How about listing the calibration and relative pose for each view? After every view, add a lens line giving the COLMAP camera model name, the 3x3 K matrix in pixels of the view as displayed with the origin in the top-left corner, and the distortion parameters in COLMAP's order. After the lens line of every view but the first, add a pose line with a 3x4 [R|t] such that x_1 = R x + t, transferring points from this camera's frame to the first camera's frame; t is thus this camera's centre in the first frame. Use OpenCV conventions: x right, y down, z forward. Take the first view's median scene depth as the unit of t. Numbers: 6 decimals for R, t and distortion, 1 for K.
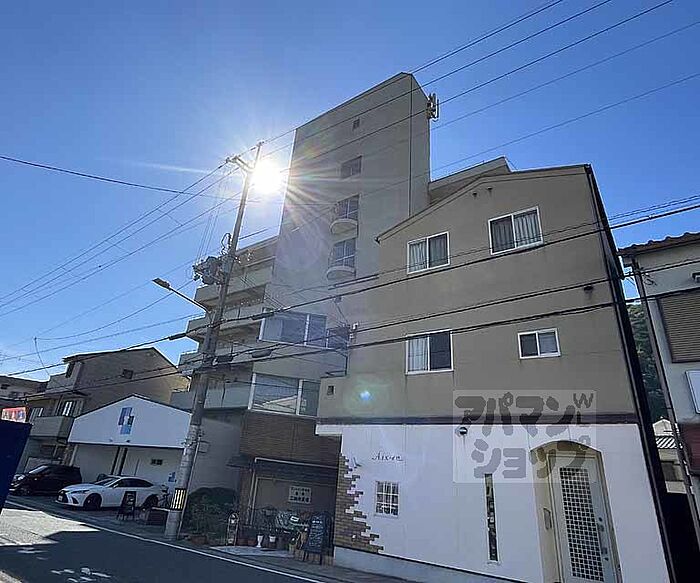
lens RADIAL K [[422.2, 0, 350.0], [0, 422.2, 291.5], [0, 0, 1]] dist [-0.002807, -0.001302]
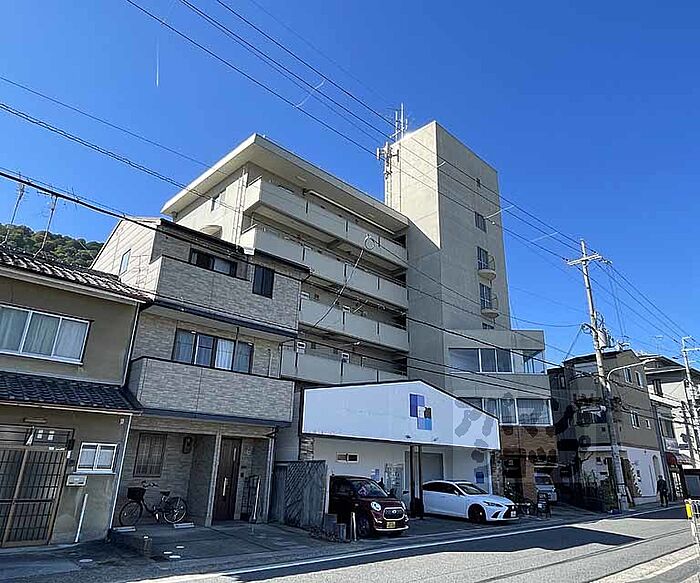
lens RADIAL K [[459.5, 0, 350.0], [0, 459.5, 291.5], [0, 0, 1]] dist [-0.001719, -0.000378]
pose [[0.201561, 0.265082, 0.942924, -2.721964], [-0.423691, 0.891551, -0.160071, 0.570258], [-0.883096, -0.367244, 0.292015, 1.815283]]
